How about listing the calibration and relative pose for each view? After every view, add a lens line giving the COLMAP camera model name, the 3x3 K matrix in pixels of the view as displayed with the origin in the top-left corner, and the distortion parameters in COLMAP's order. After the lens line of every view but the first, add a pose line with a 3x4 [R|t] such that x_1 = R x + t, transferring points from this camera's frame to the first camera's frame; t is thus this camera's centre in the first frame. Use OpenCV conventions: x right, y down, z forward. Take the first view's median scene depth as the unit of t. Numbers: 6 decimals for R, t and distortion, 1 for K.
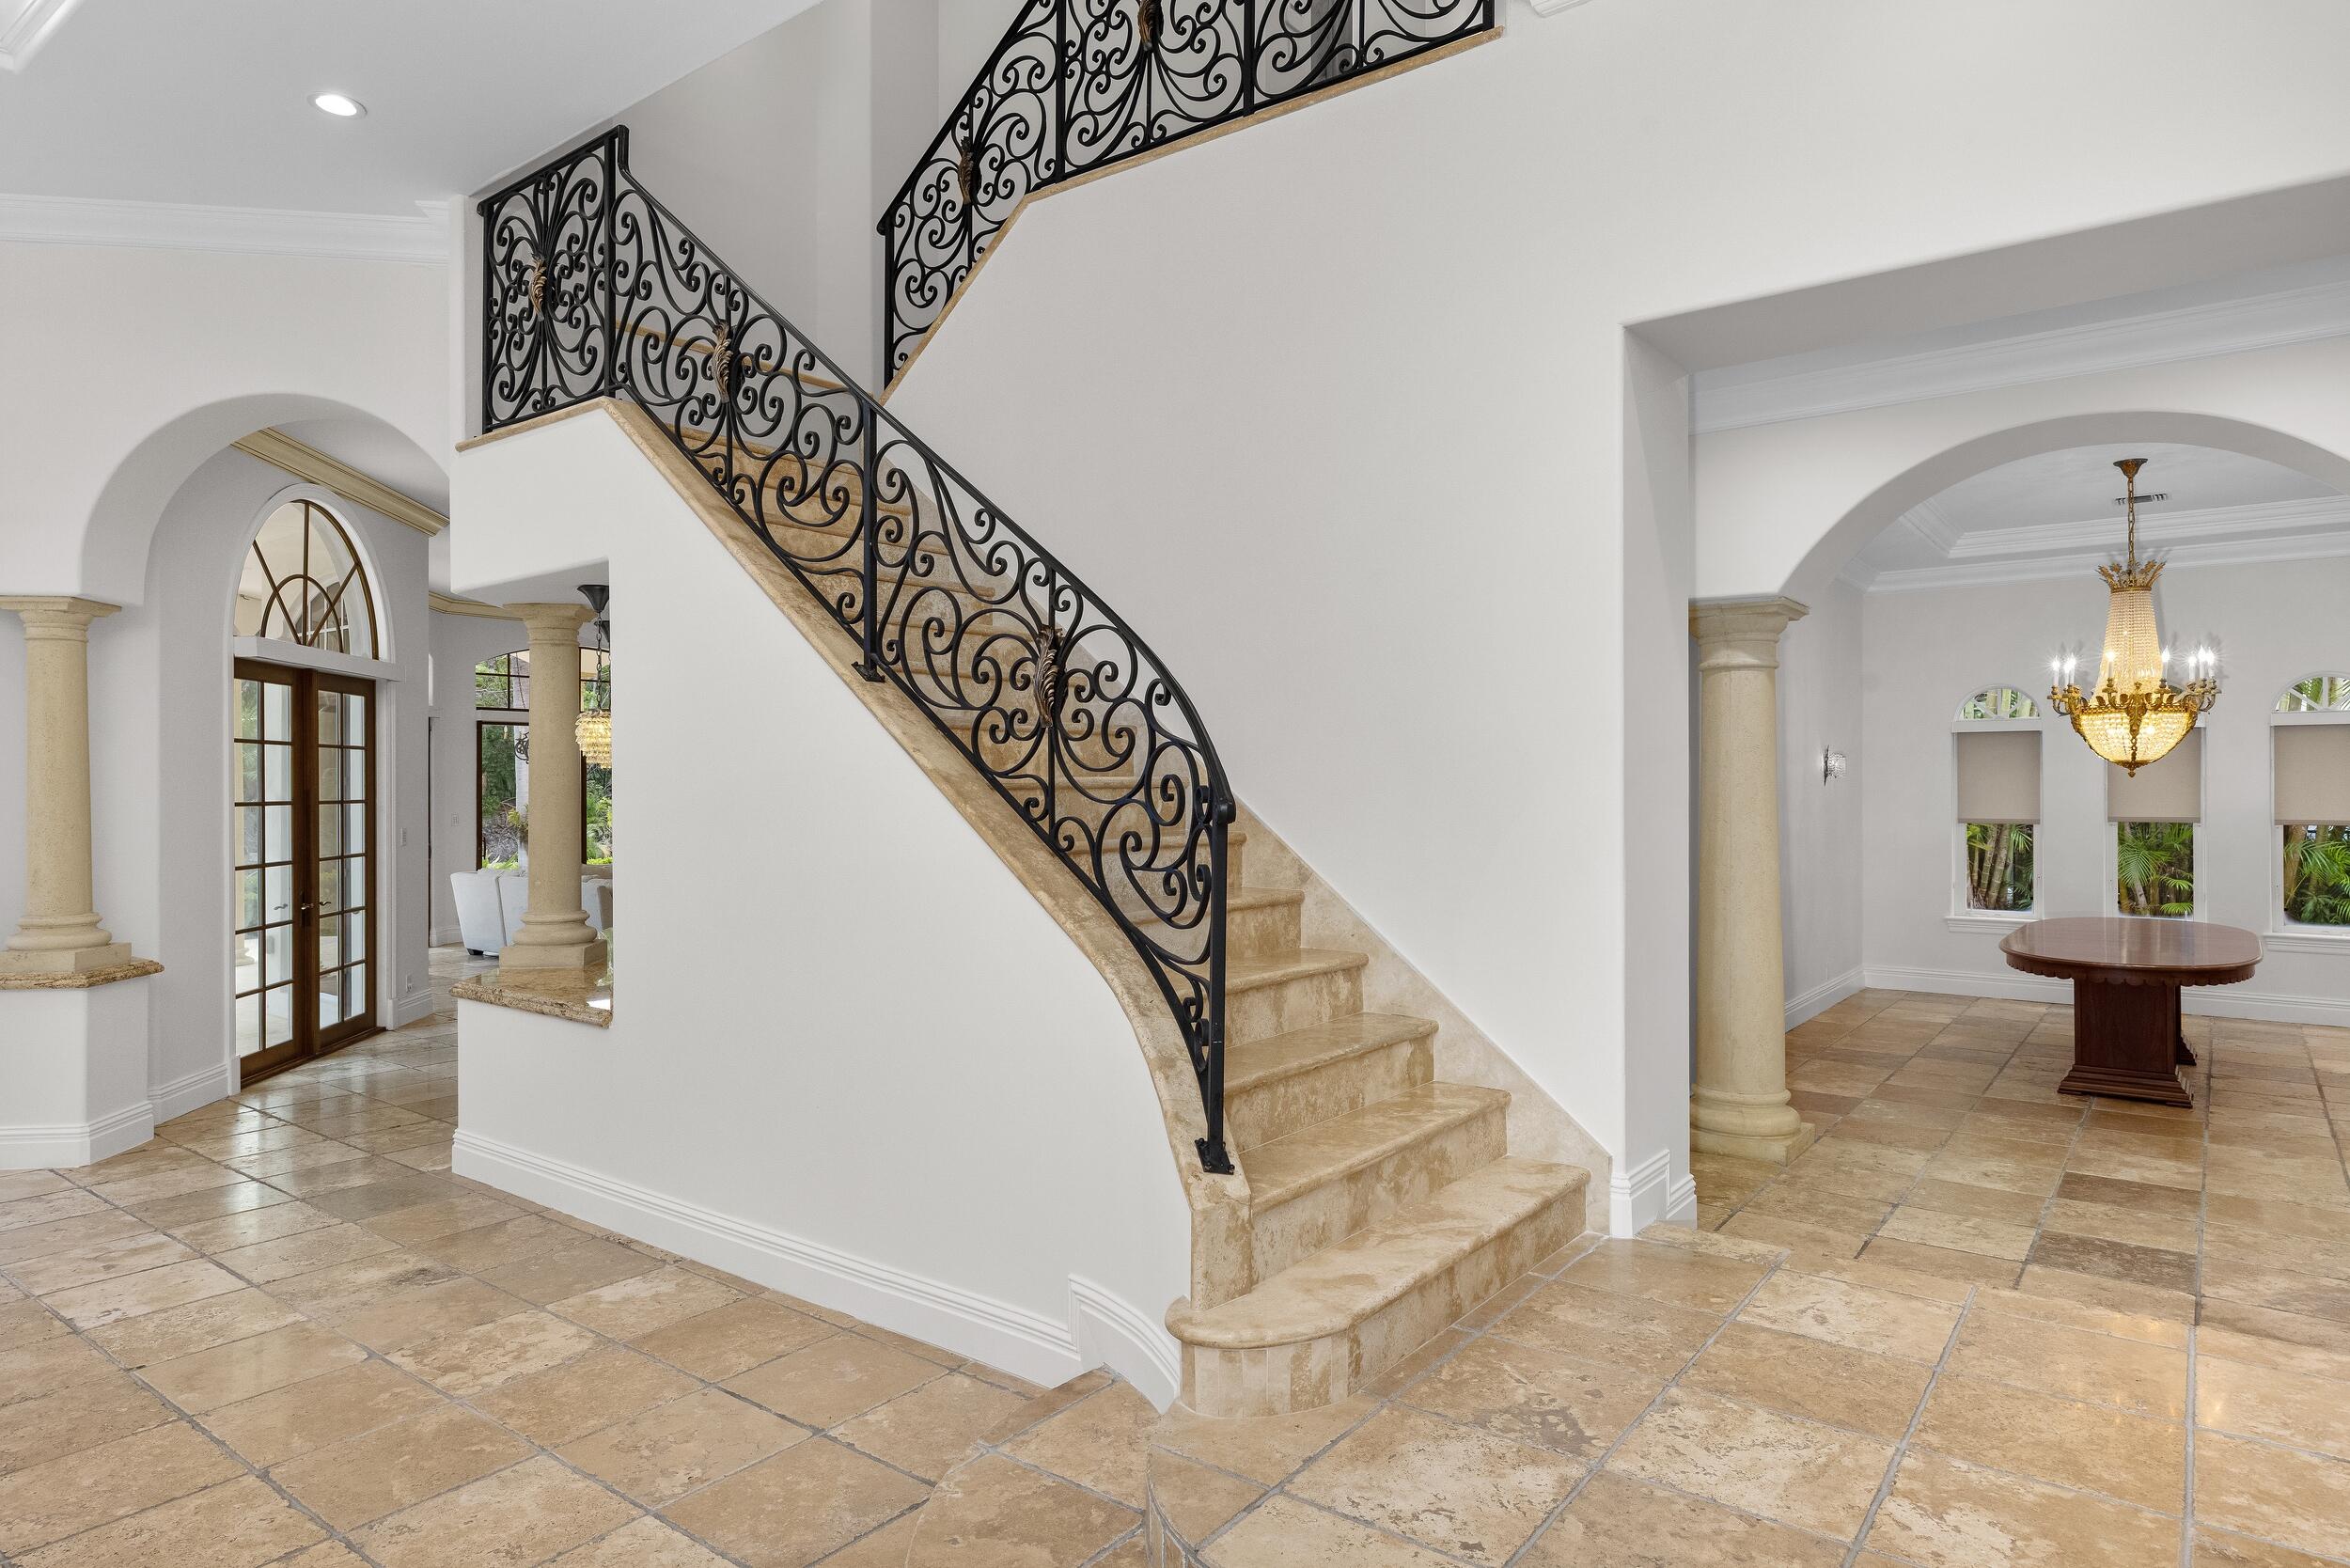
lens RADIAL K [[1361.8, 0, 1174.0], [0, 1361.8, 777.3], [0, 0, 1]] dist [0.013560, 0.000272]
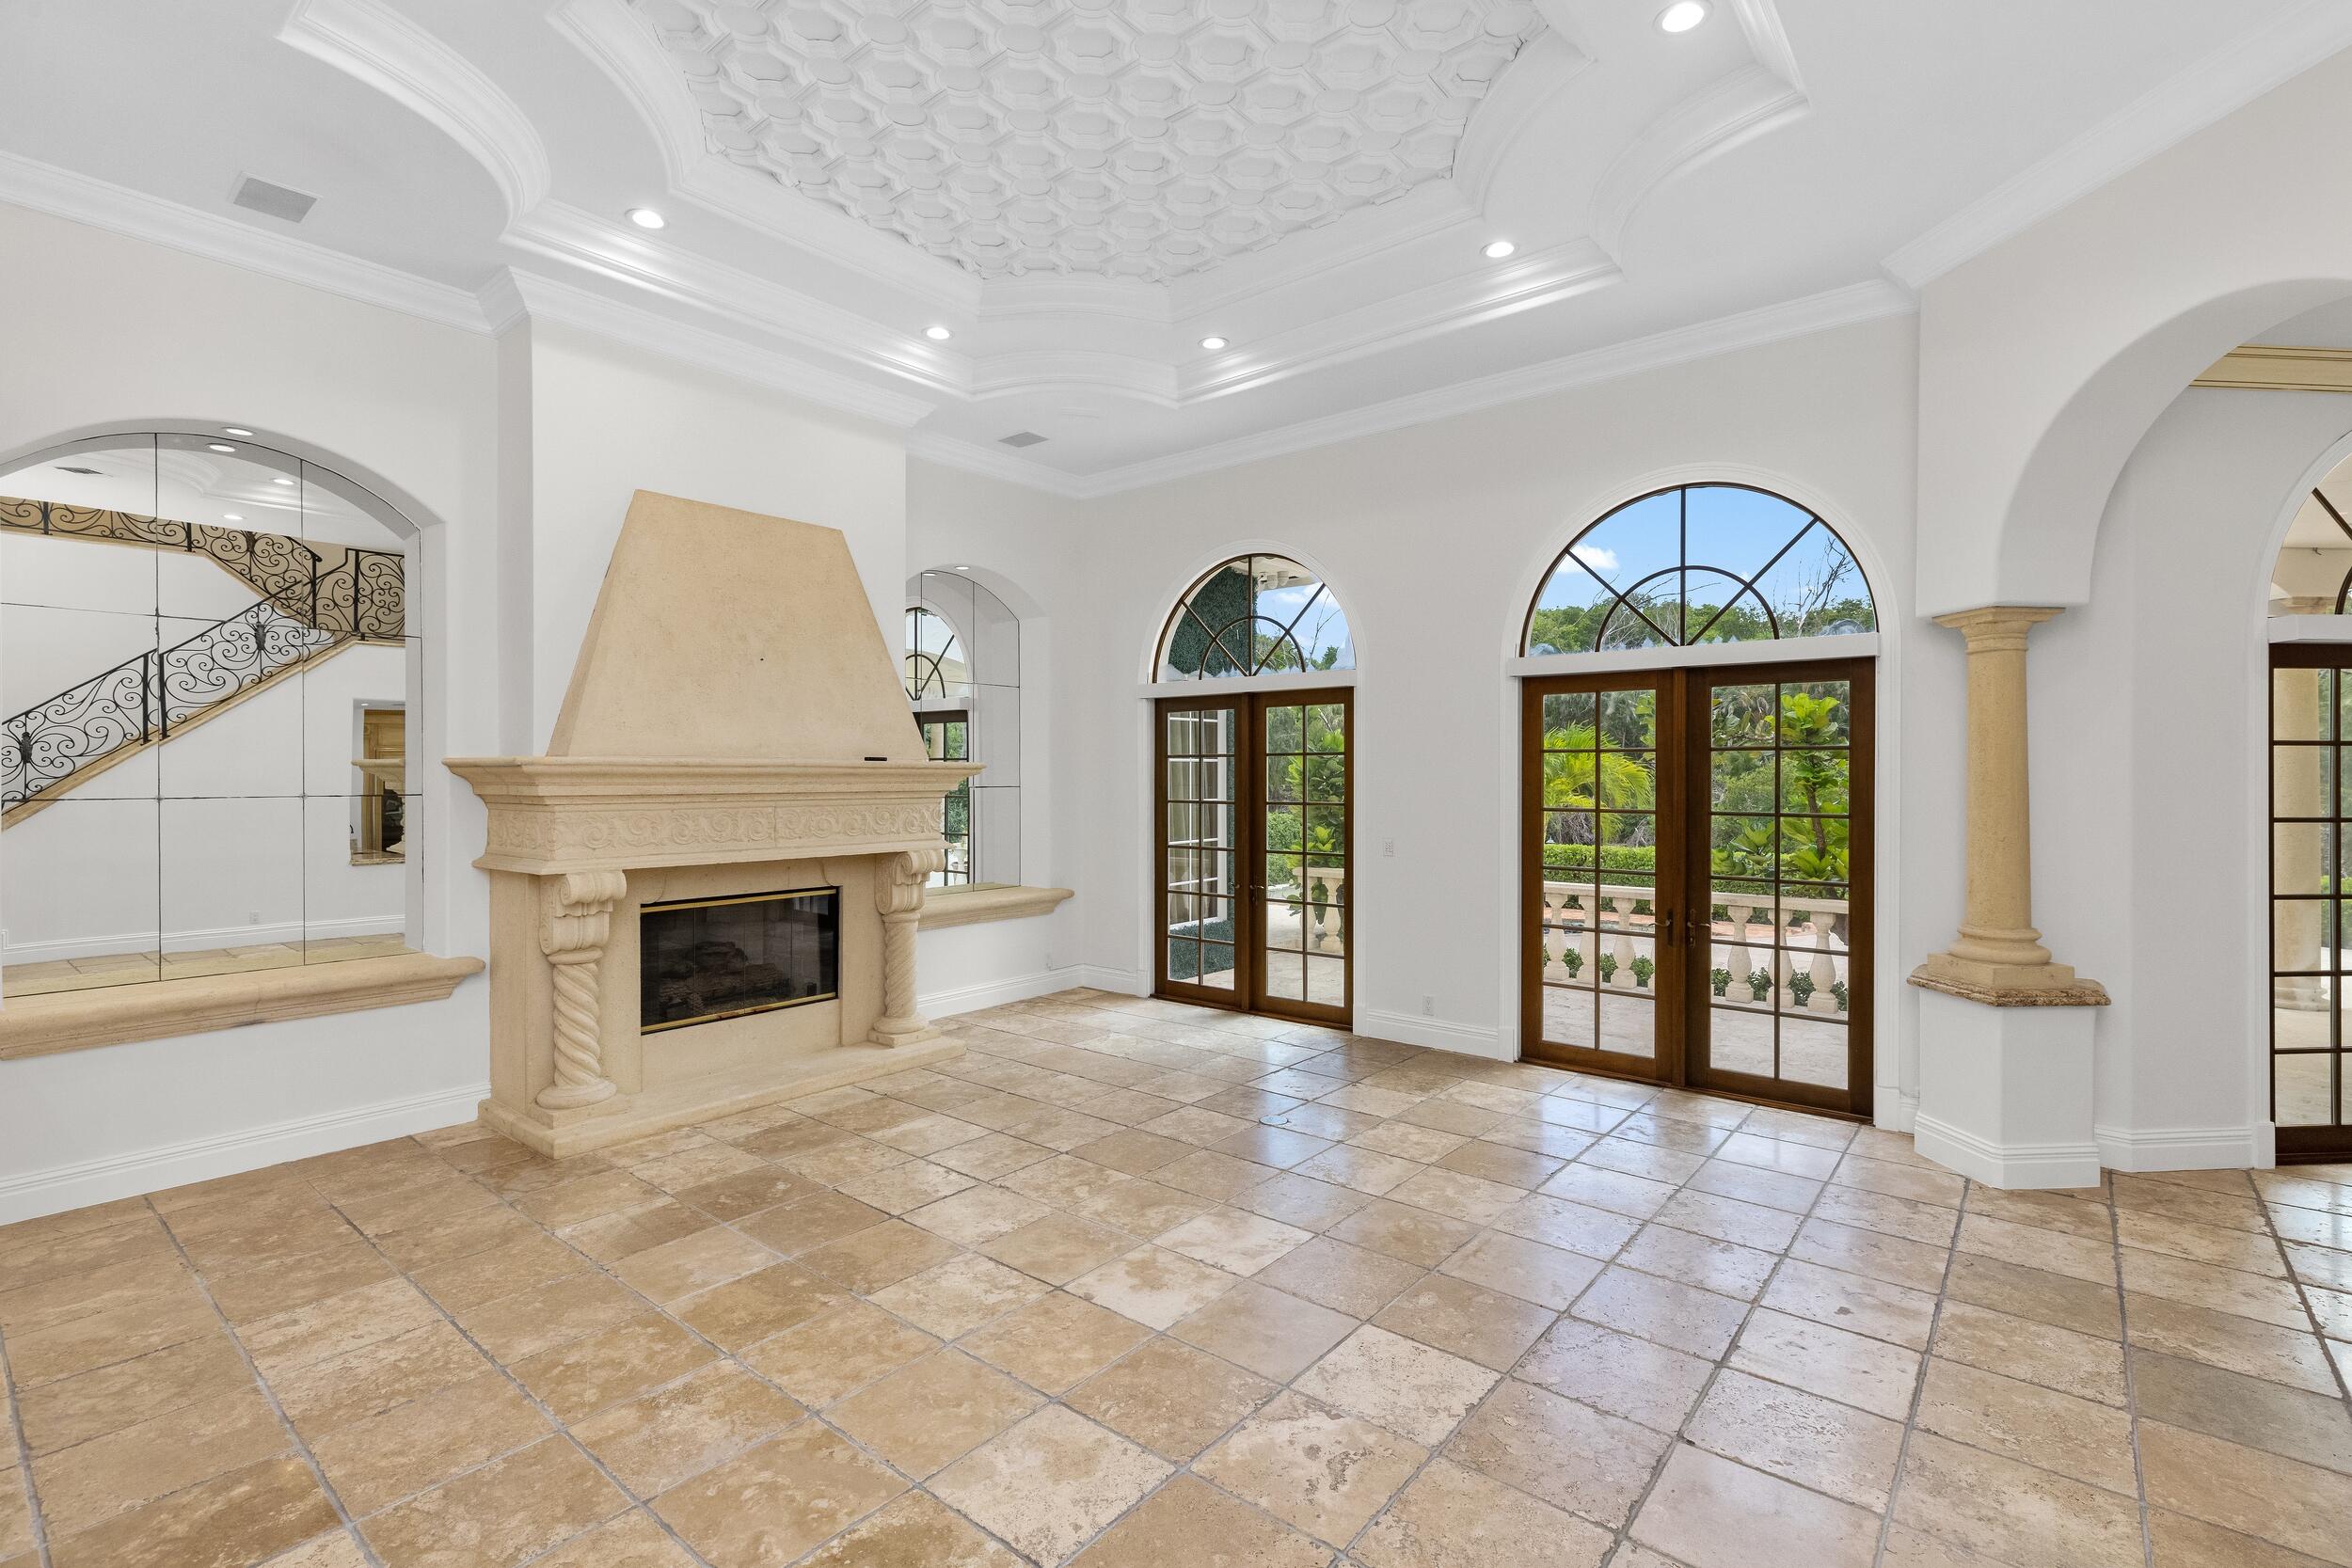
lens RADIAL K [[1069.9, 0, 1176.0], [0, 1069.9, 780.5], [0, 0, 1]] dist [0.005247, 0.000459]
pose [[-0.034551, 0.010272, -0.999350, -0.015465], [0.005673, 0.999933, 0.010082, -0.021578], [0.999387, -0.005321, -0.034607, 0.536706]]
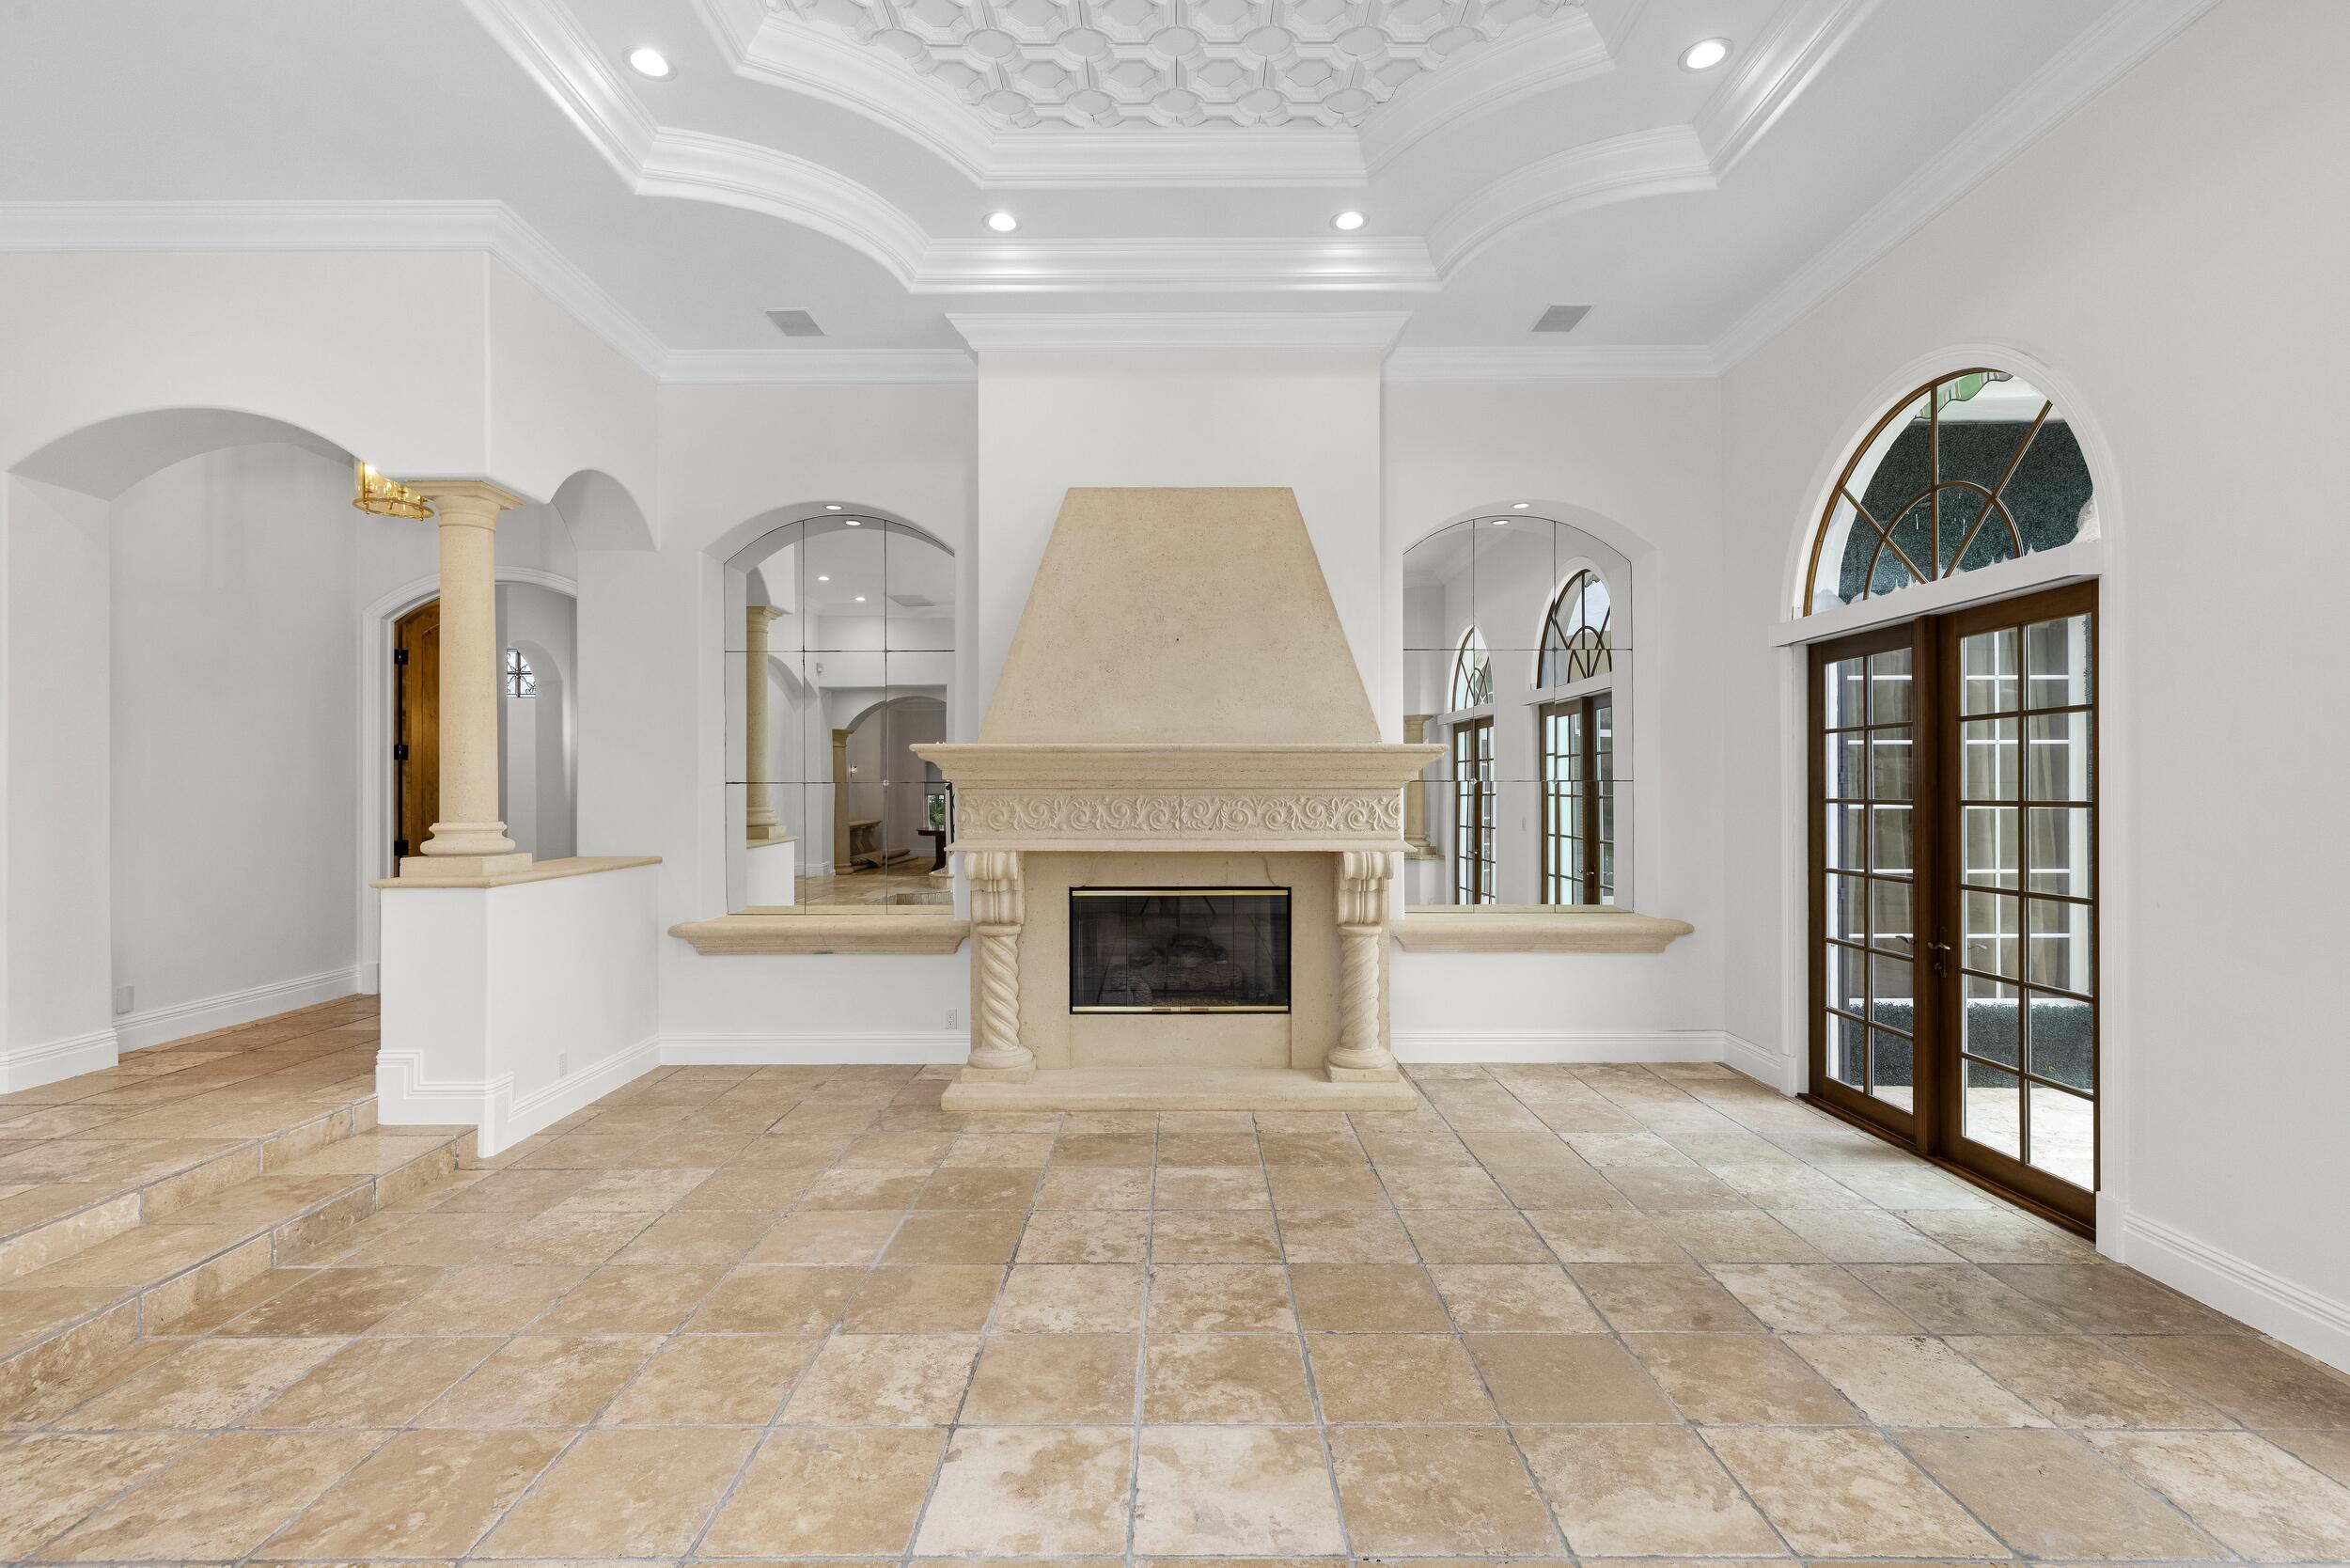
lens RADIAL K [[1072.1, 0, 1174.3], [0, 1072.1, 786.1], [0, 0, 1]] dist [0.006313, -0.000172]
pose [[-0.793951, 0.004429, -0.607966, -0.506548], [0.008600, 0.999955, -0.003946, 0.012406], [0.607921, -0.008362, -0.793954, 0.935510]]
